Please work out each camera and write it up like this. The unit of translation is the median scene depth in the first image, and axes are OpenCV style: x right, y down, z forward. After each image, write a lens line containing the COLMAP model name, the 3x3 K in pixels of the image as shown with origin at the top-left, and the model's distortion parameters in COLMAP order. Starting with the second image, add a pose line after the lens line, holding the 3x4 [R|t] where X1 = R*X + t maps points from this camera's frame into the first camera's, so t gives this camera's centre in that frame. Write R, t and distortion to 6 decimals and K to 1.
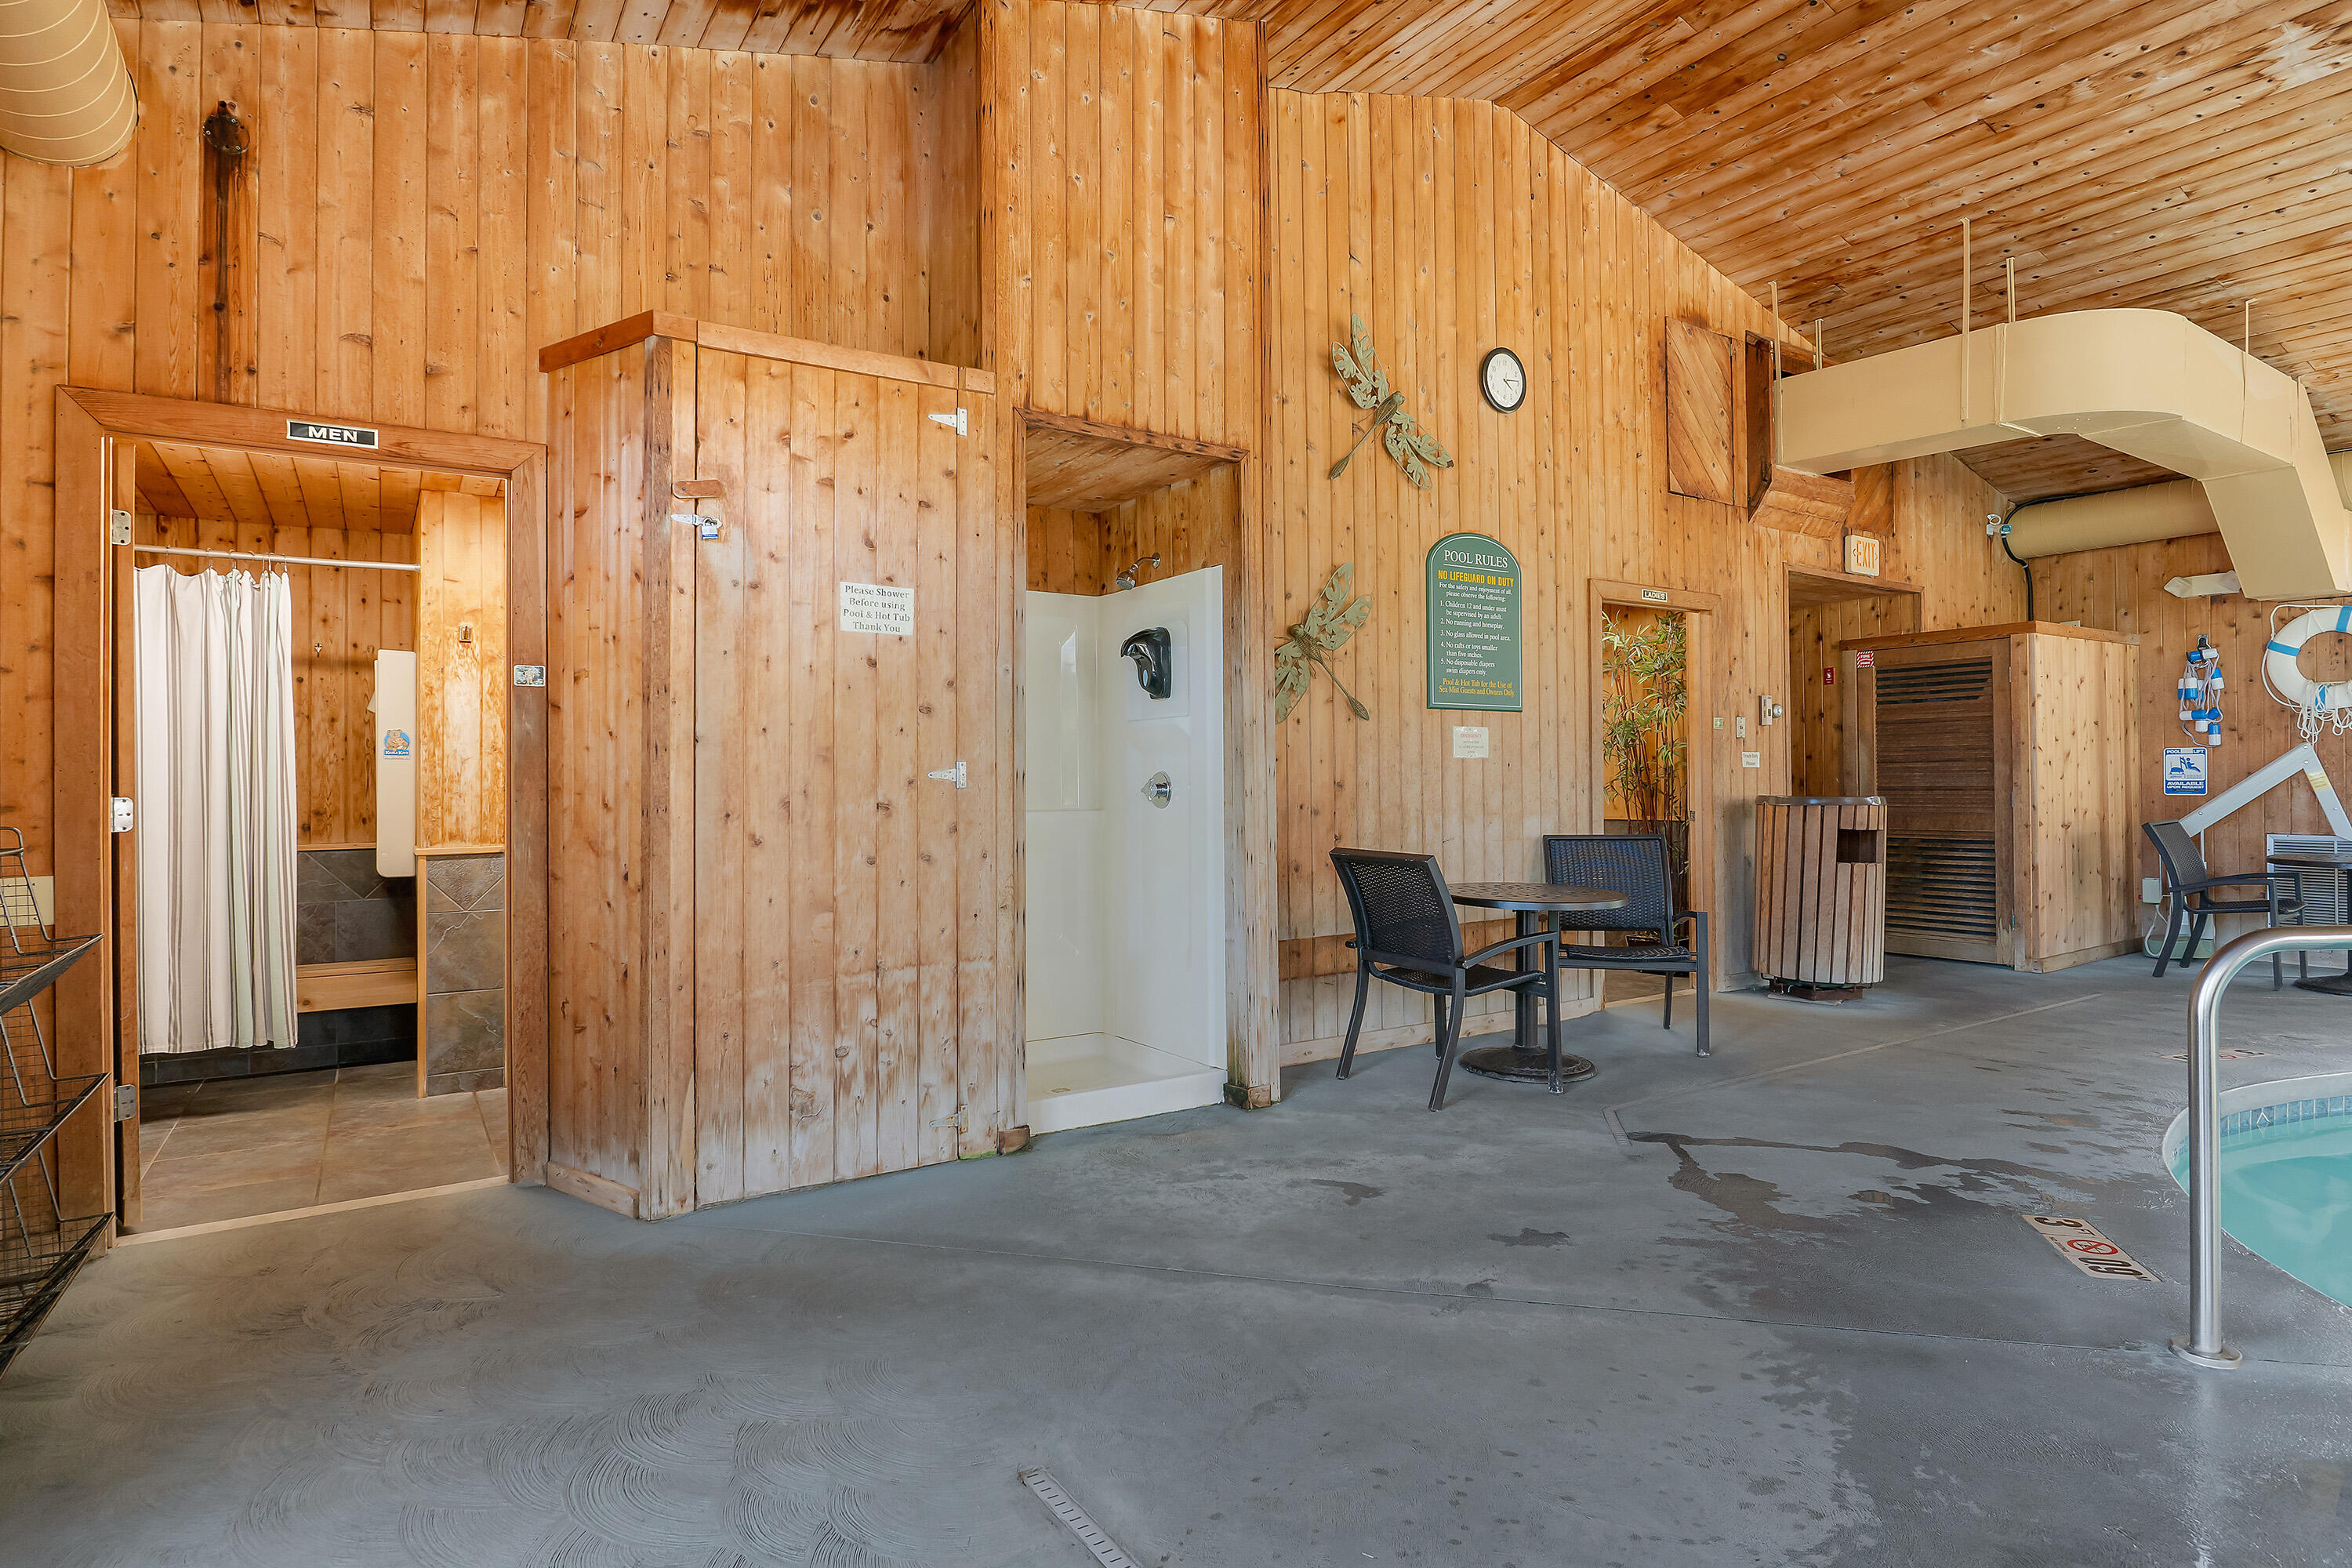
lens RADIAL K [[1198.6, 0, 1176.0], [0, 1198.6, 784.0], [0, 0, 1]] dist [-0.000271, 0.000460]
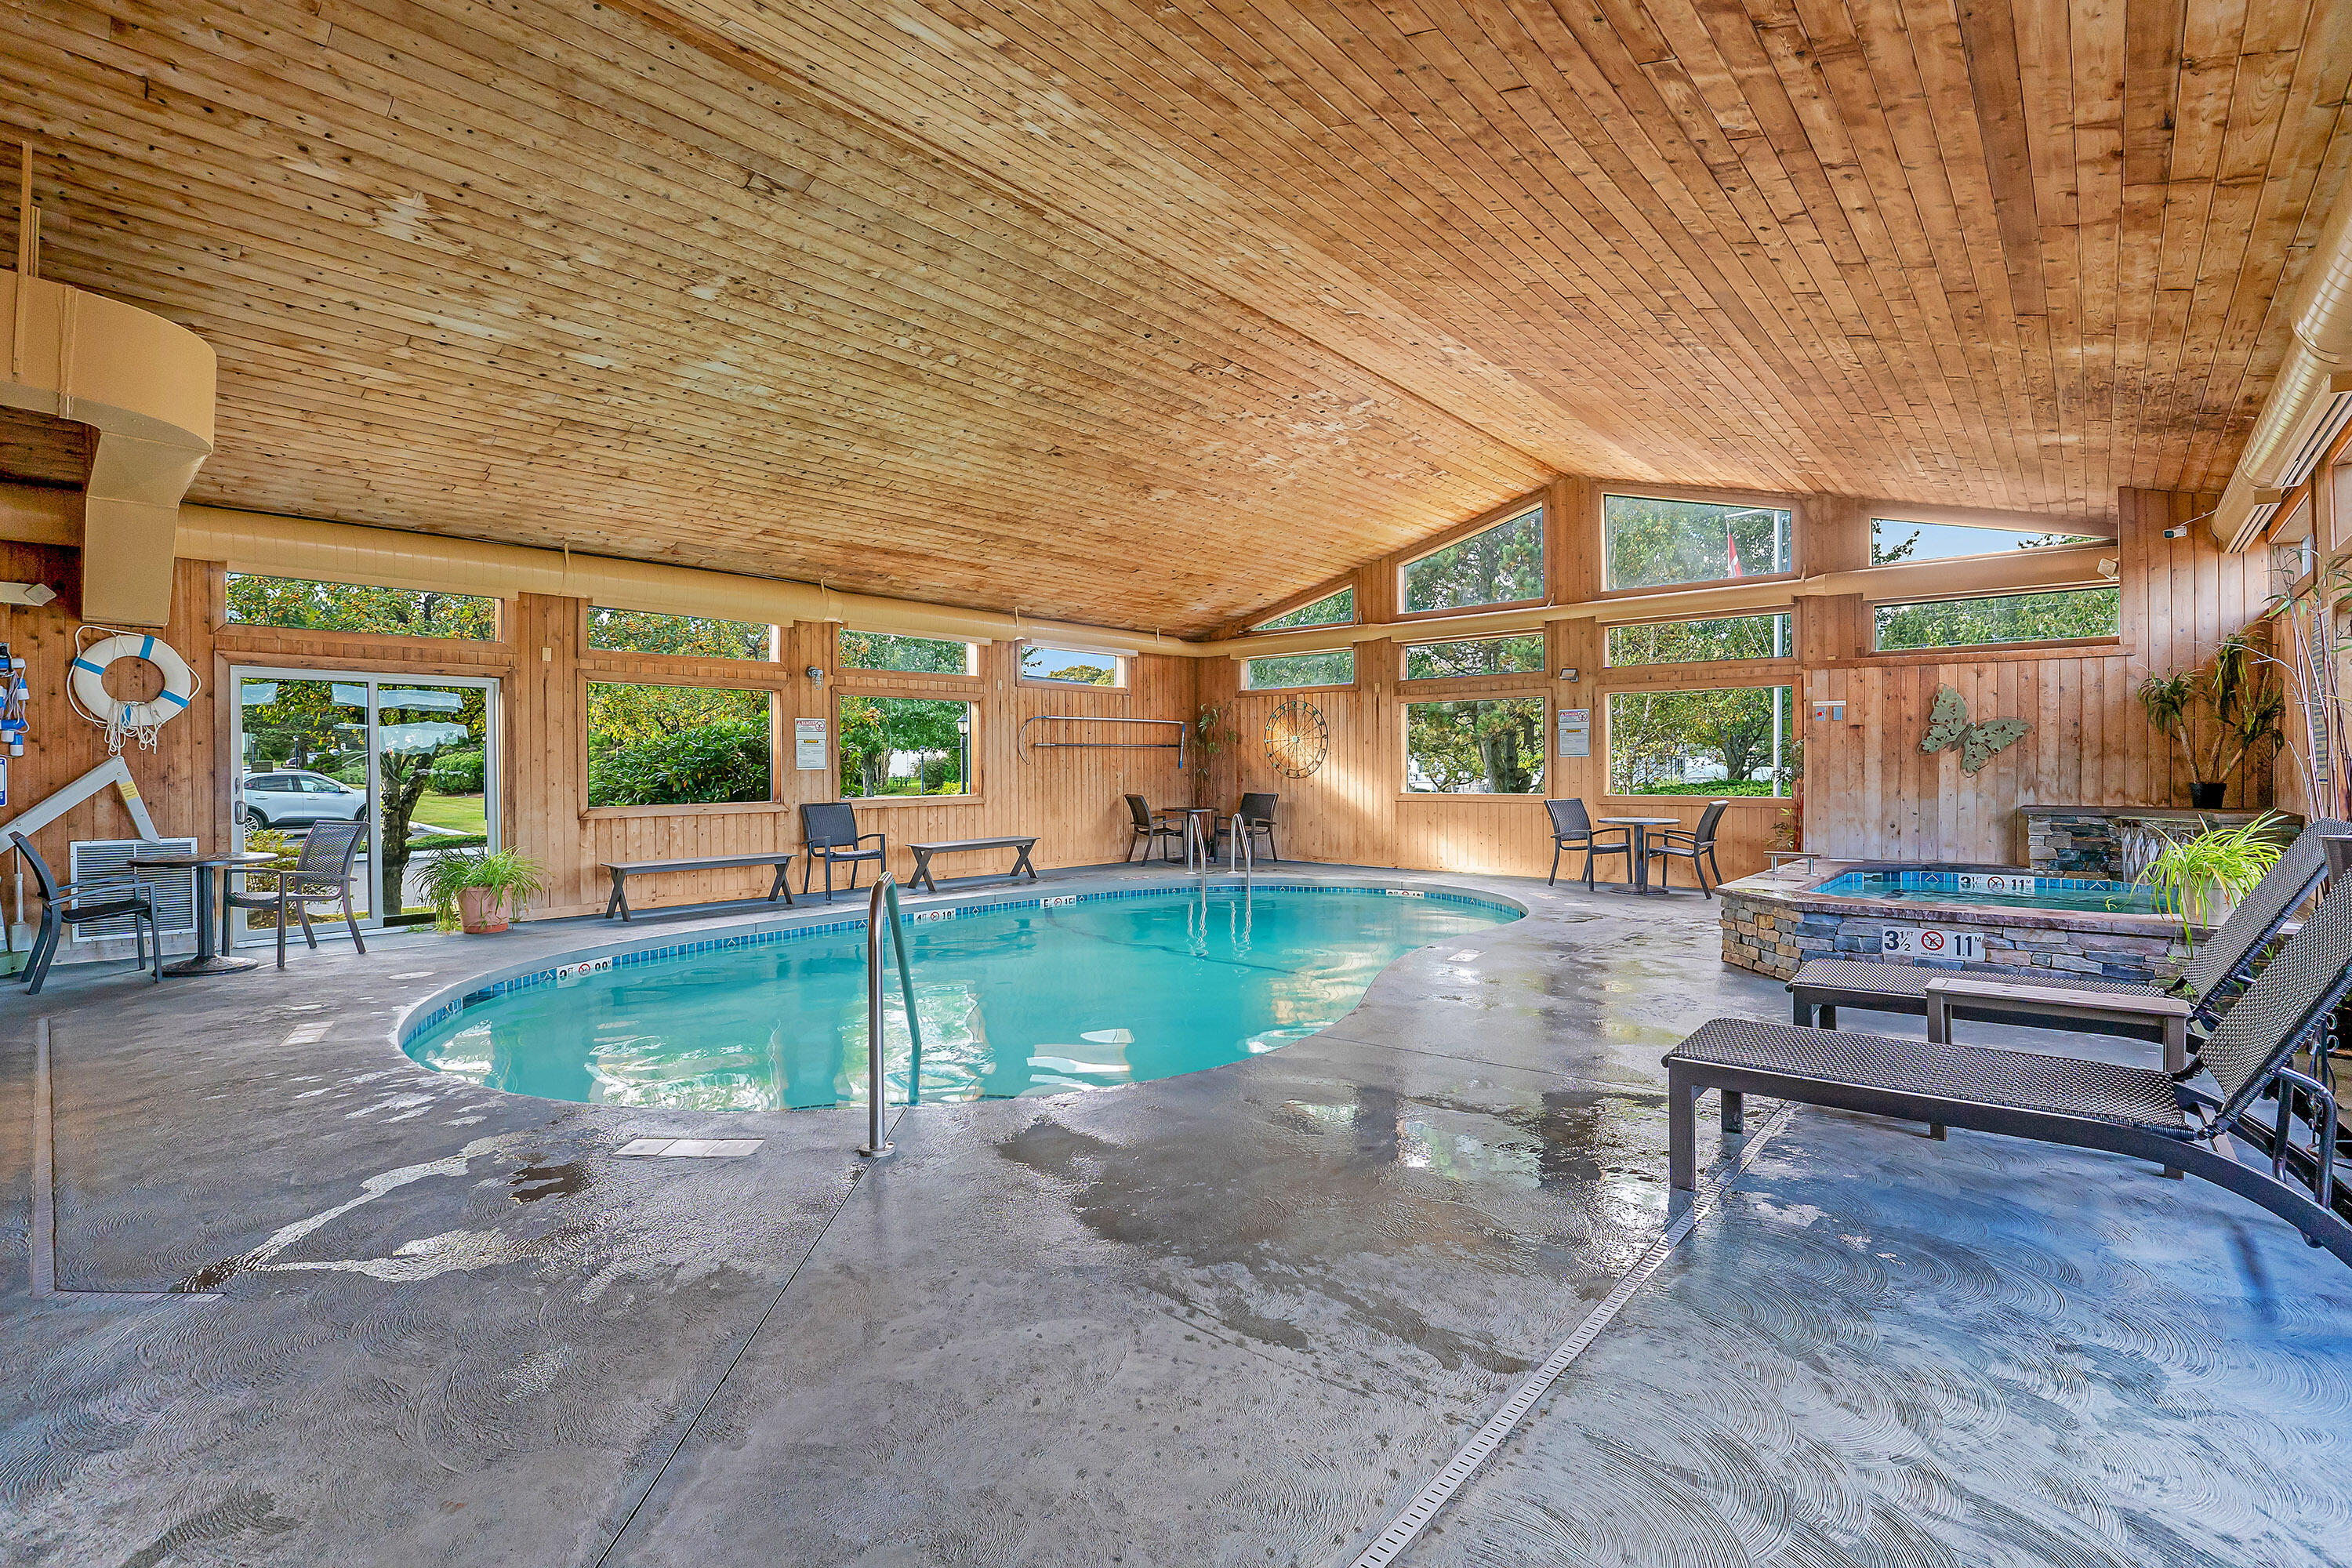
lens RADIAL K [[1066.8, 0, 1154.9], [0, 1066.8, 780.4], [0, 0, 1]] dist [-0.041313, 0.001372]
pose [[-0.251716, 0.002937, 0.967797, -0.253966], [0.007472, 0.999971, -0.001091, -0.005217], [-0.967772, 0.006957, -0.251731, 0.414651]]
